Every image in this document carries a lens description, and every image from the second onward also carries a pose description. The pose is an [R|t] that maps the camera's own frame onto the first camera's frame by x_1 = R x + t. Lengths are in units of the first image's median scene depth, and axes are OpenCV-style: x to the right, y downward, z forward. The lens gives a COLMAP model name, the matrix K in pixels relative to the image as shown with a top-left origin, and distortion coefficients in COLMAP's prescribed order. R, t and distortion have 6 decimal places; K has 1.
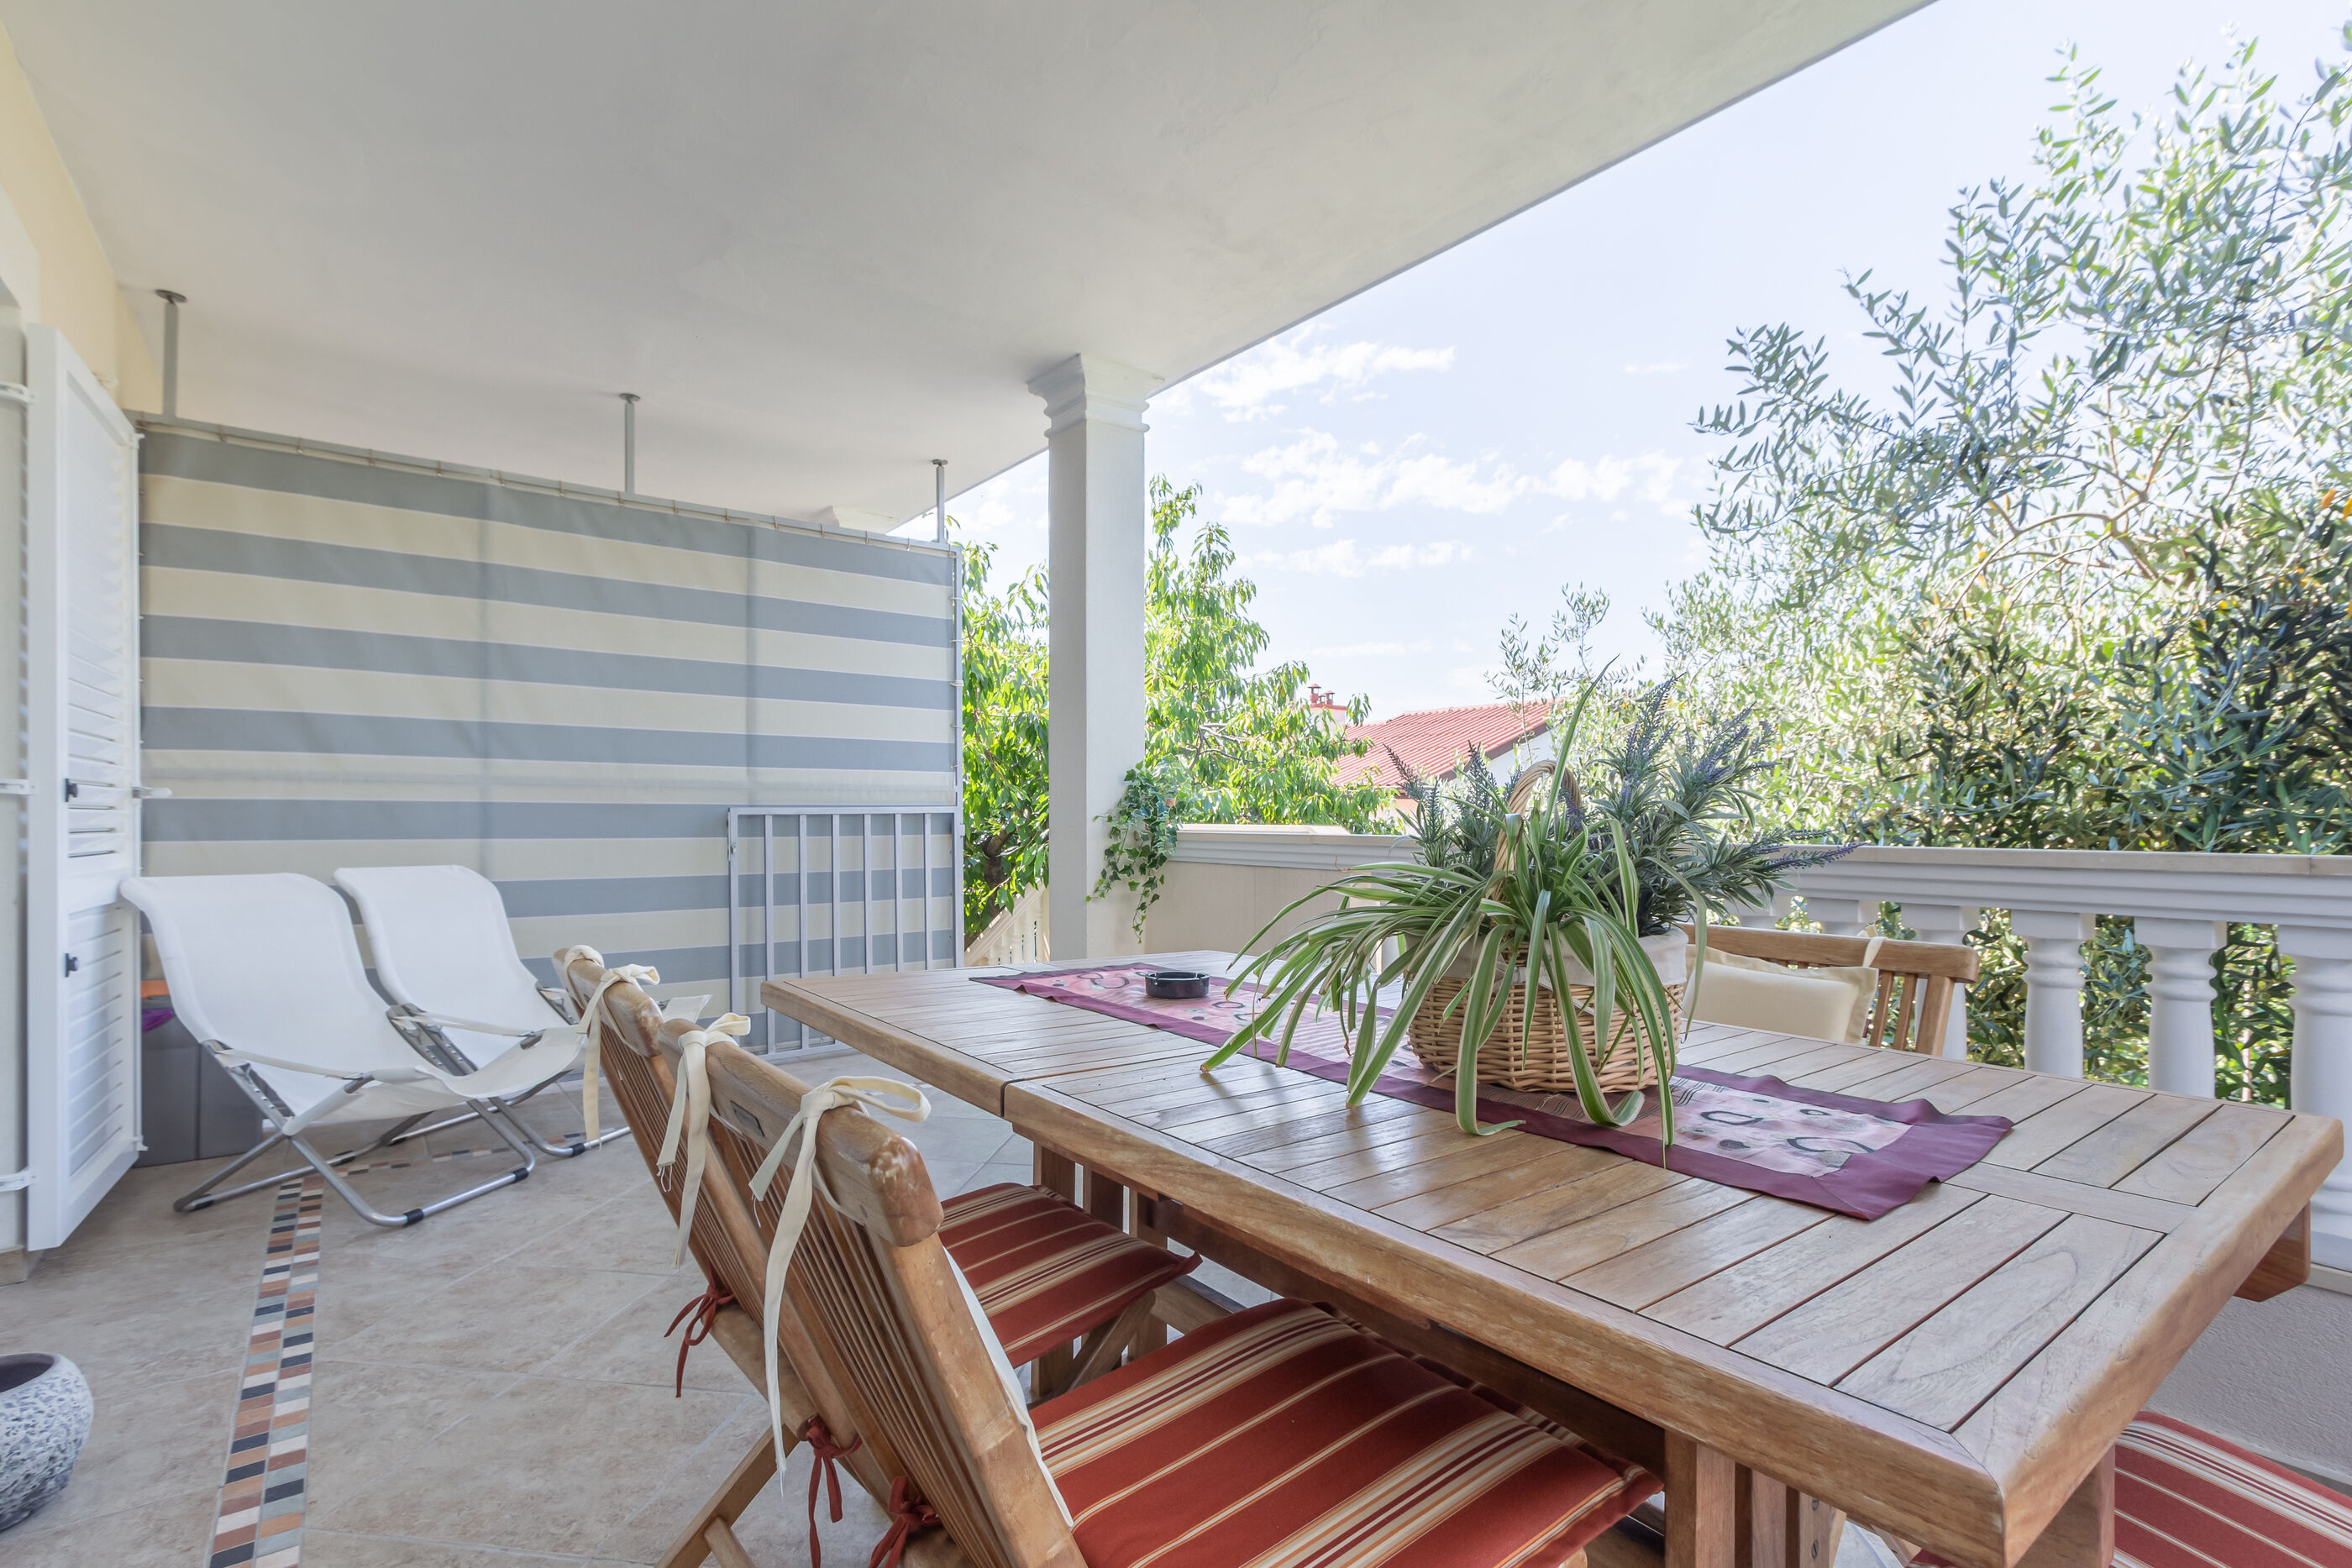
lens RADIAL K [[1106.4, 0, 1171.5], [0, 1106.4, 823.9], [0, 0, 1]] dist [0.001459, 0.000026]
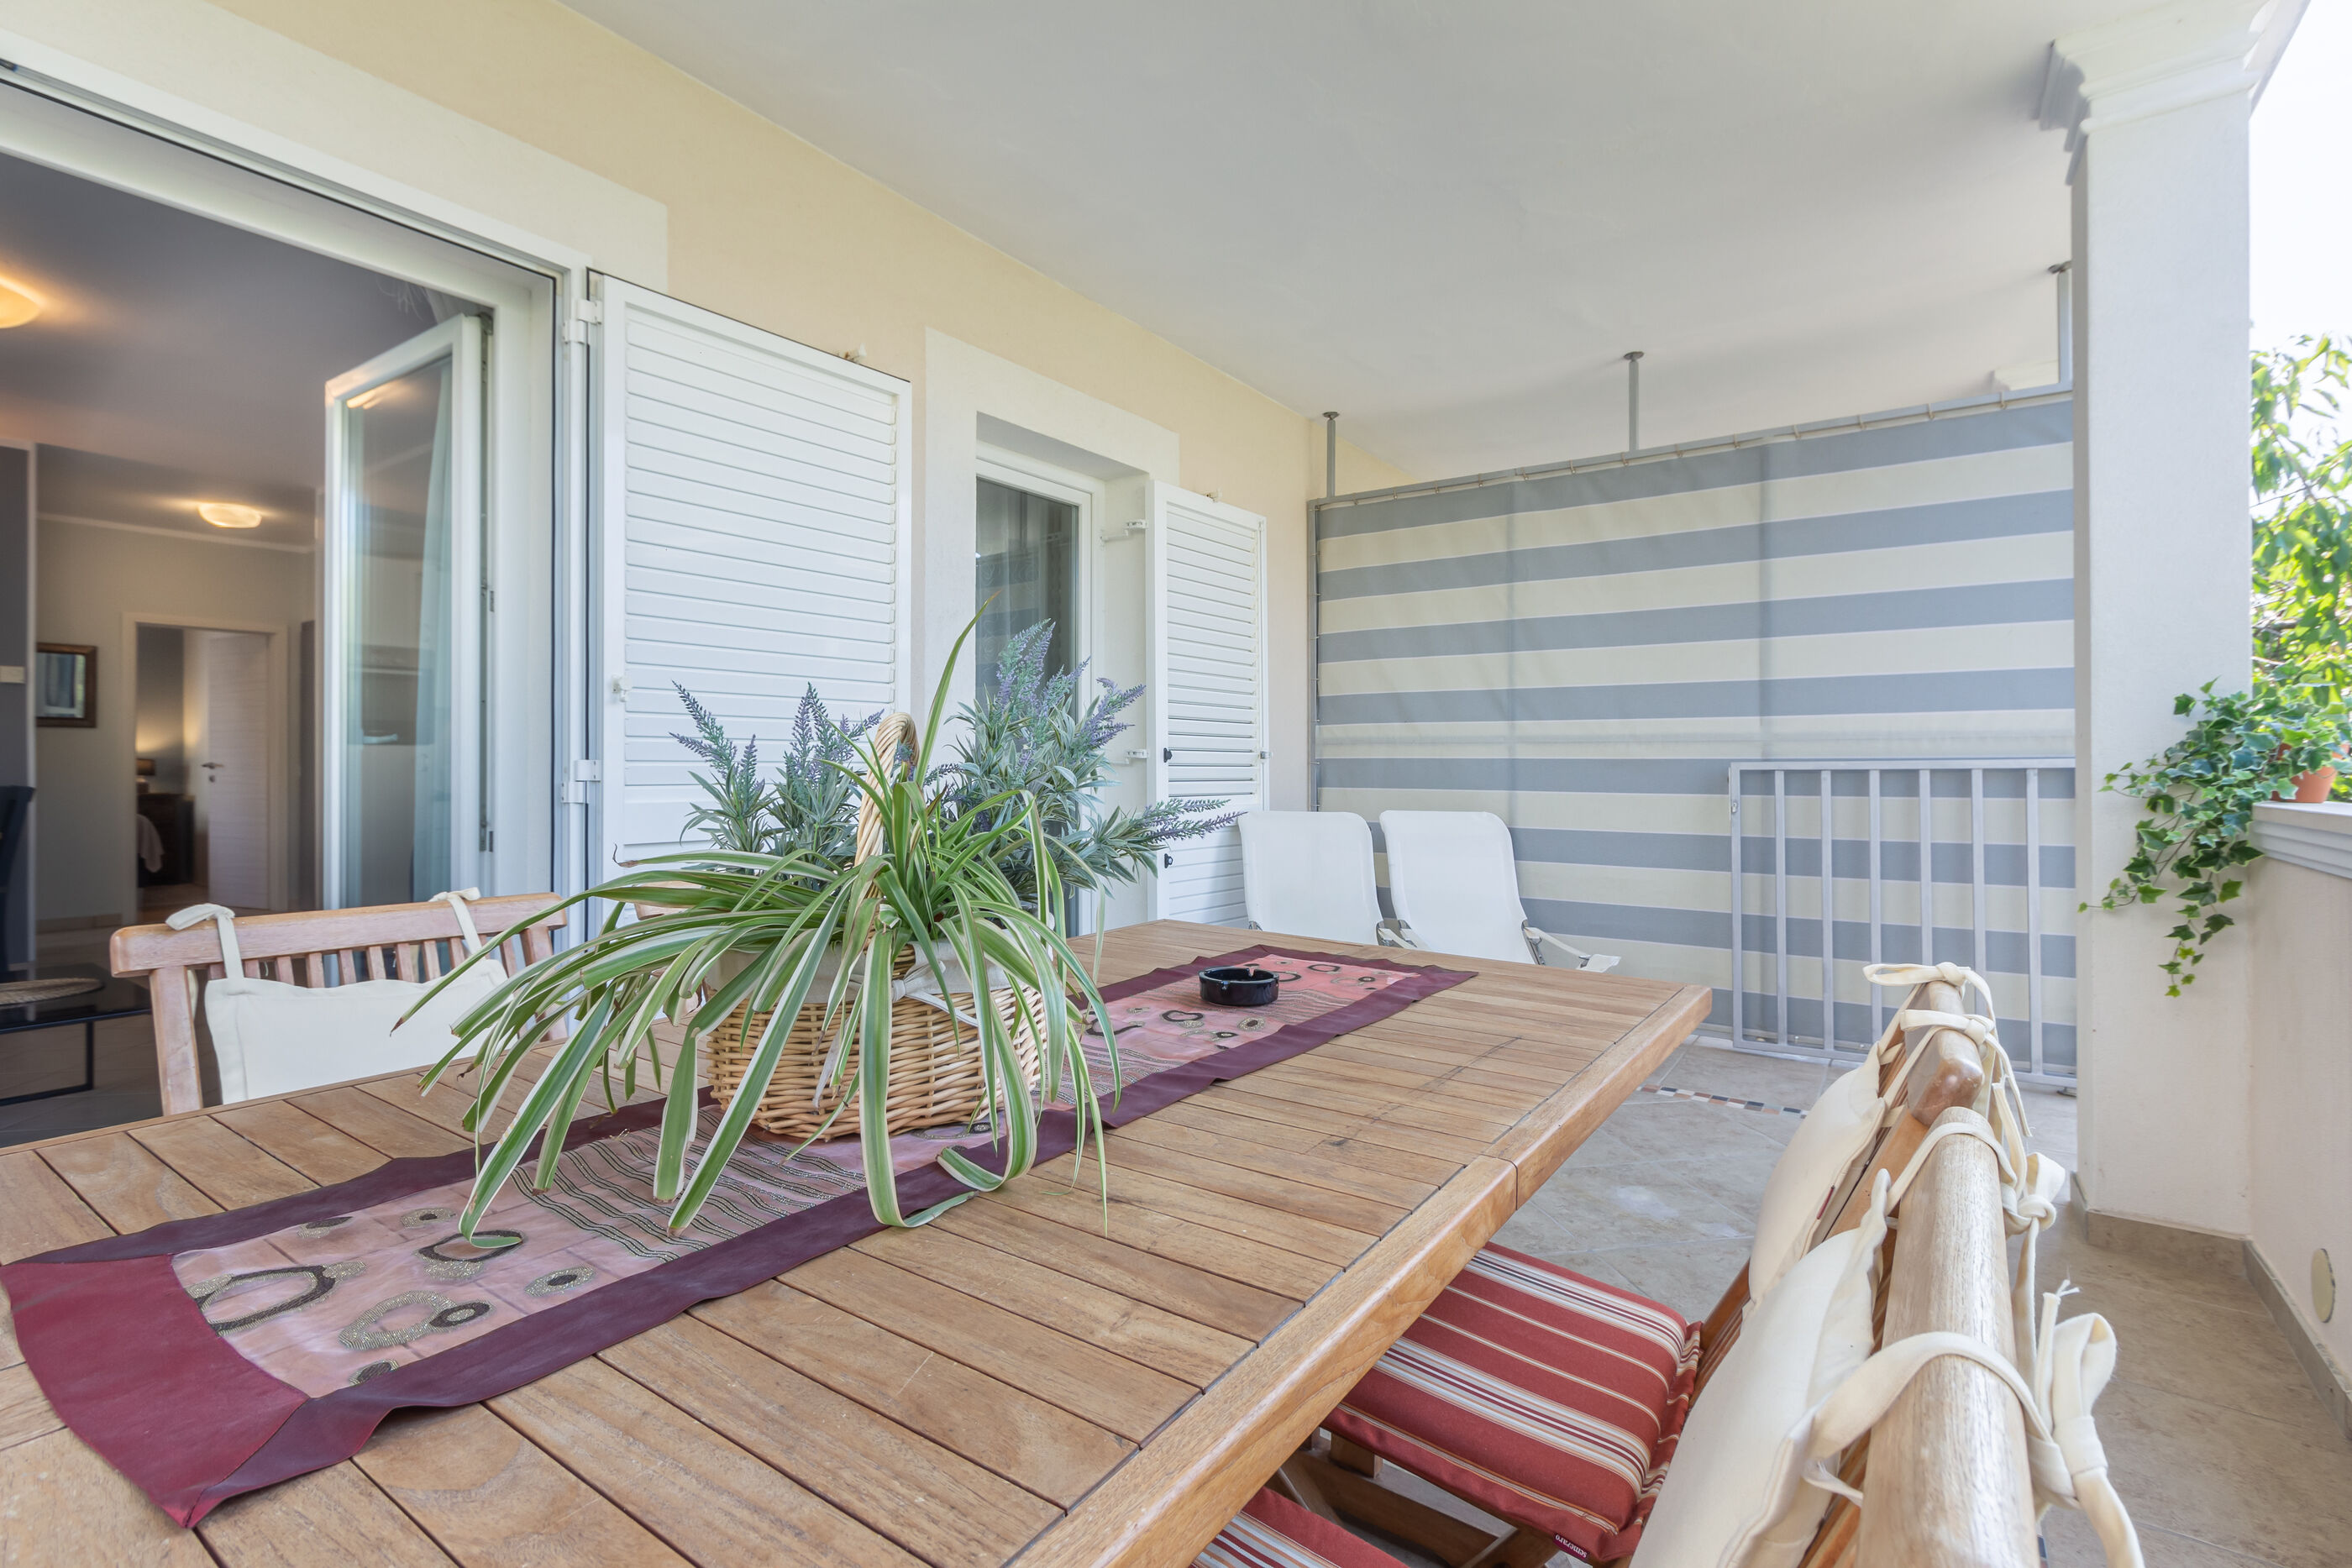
lens RADIAL K [[1078.1, 0, 1185.3], [0, 1078.1, 771.7], [0, 0, 1]] dist [-0.000470, -0.000635]
pose [[0.309763, 0.003959, -0.950806, 0.340919], [-0.007855, 0.999968, 0.001604, -0.005133], [0.950781, 0.006972, 0.309784, 0.331345]]
